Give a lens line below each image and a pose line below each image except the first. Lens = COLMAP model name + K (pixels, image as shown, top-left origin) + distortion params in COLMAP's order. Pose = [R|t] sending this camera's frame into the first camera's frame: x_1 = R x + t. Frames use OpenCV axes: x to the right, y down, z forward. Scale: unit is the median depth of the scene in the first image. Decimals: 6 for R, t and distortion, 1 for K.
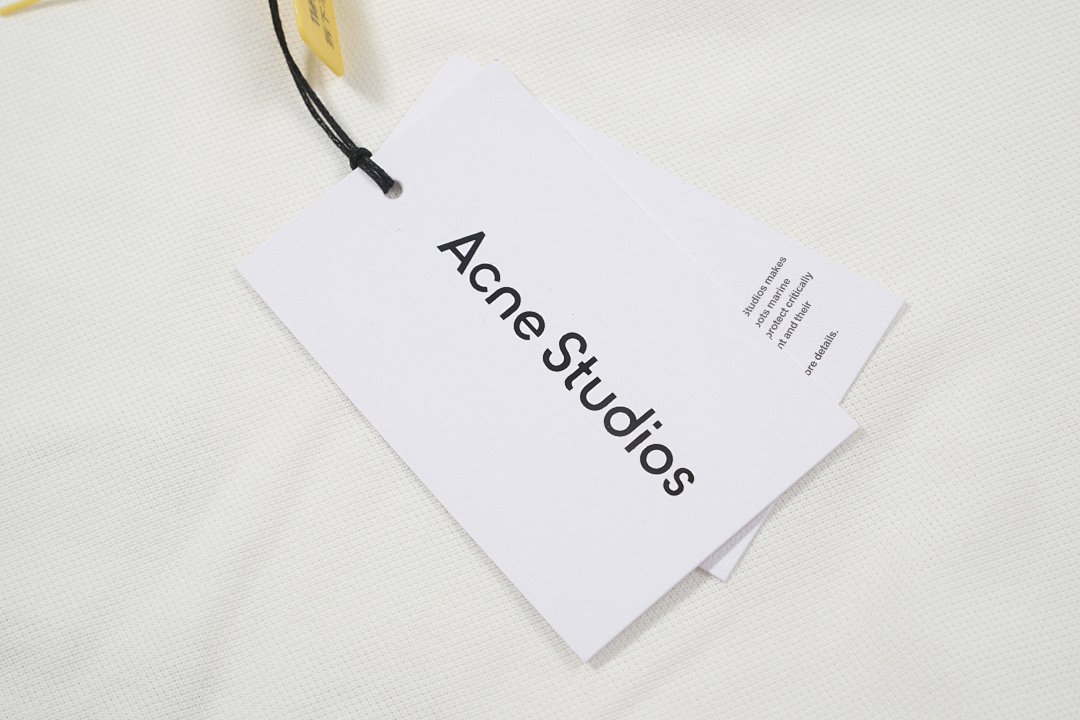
lens RADIAL K [[2191.5, 0, 539.6], [0, 2191.5, 359.9], [0, 0, 1]] dist [-0.440944, 0.000000]
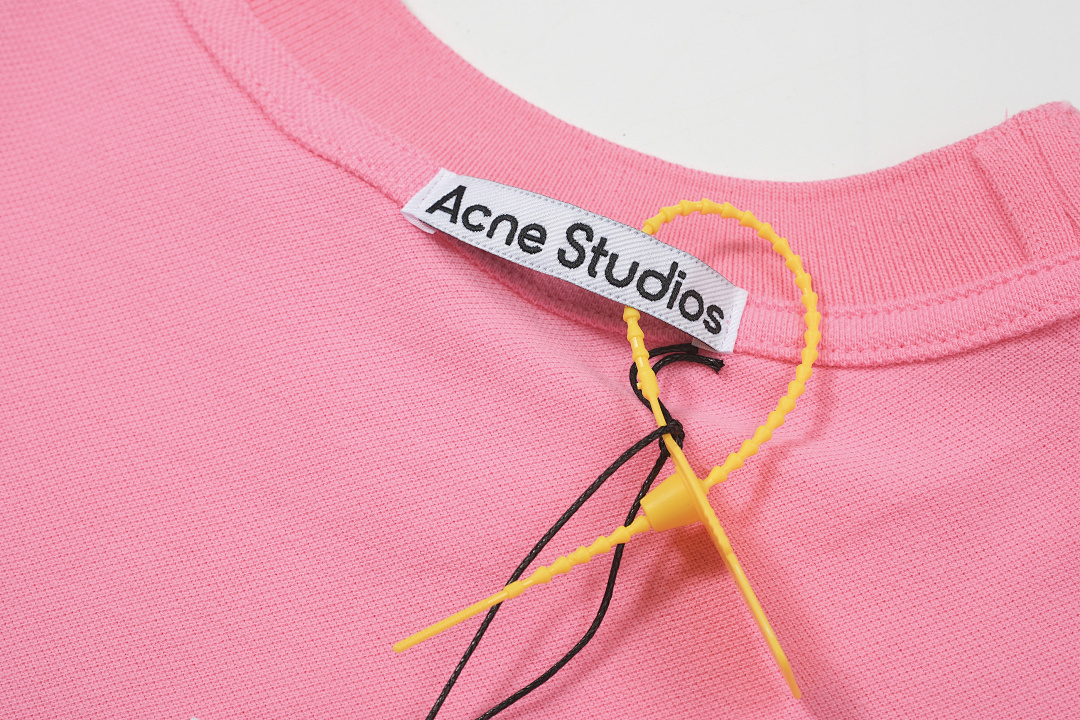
lens RADIAL K [[2499.9, 0, 540.7], [0, 2499.9, 359.6], [0, 0, 1]] dist [0.333910, 0.000000]
pose [[0.905818, -0.423009, -0.023612, 0.002540], [0.423633, 0.905042, 0.037873, -0.008125], [0.005349, -0.044309, 0.999004, -0.208054]]
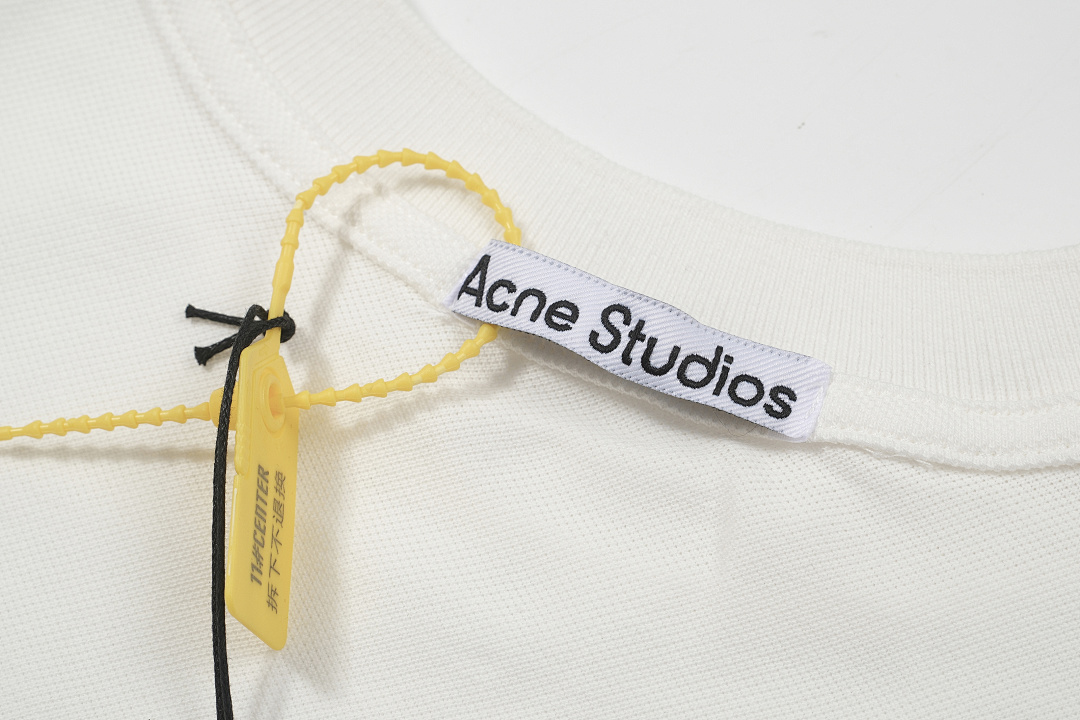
lens RADIAL K [[2499.9, 0, 539.4], [0, 2499.9, 363.0], [0, 0, 1]] dist [0.333910, 0.000000]
pose [[0.908865, -0.416562, -0.020991, 0.000697], [0.416622, 0.909078, -0.001593, -0.001542], [0.019746, -0.007298, 0.999778, -0.081749]]
